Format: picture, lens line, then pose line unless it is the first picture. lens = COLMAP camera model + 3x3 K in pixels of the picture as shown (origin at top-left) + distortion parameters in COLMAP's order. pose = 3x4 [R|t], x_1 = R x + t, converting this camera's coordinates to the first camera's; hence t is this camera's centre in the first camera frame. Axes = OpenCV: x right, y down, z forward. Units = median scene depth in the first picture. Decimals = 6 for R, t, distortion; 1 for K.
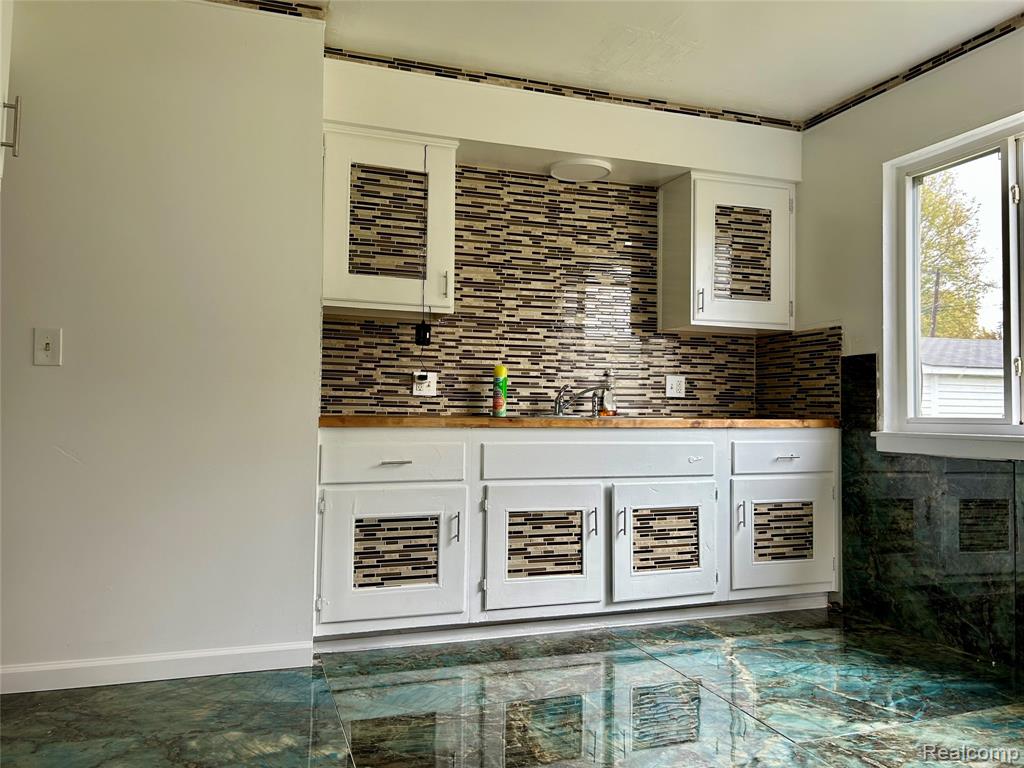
lens RADIAL K [[766.9, 0, 512.0], [0, 766.9, 384.0], [0, 0, 1]] dist [0.123323, -0.195105]
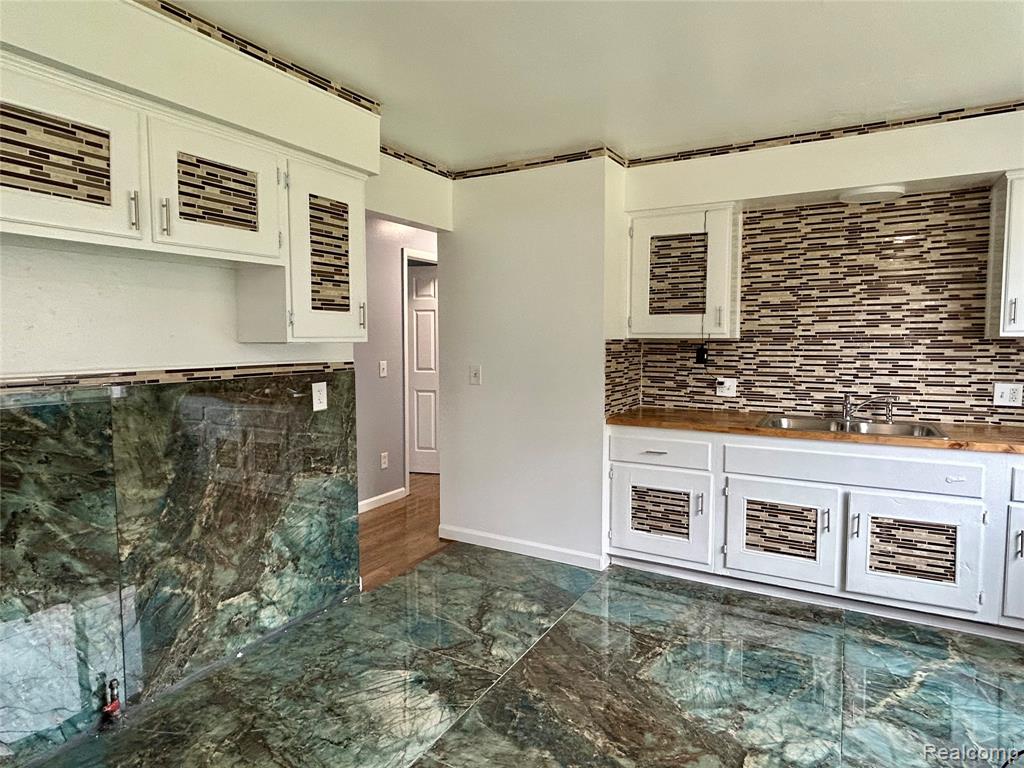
lens RADIAL K [[596.1, 0, 511.6], [0, 596.1, 386.9], [0, 0, 1]] dist [0.000216, -0.000625]
pose [[0.659737, 0.050367, -0.749807, 0.410182], [0.032899, 0.994859, 0.095775, -0.110959], [0.750776, -0.087854, 0.654688, 0.062872]]
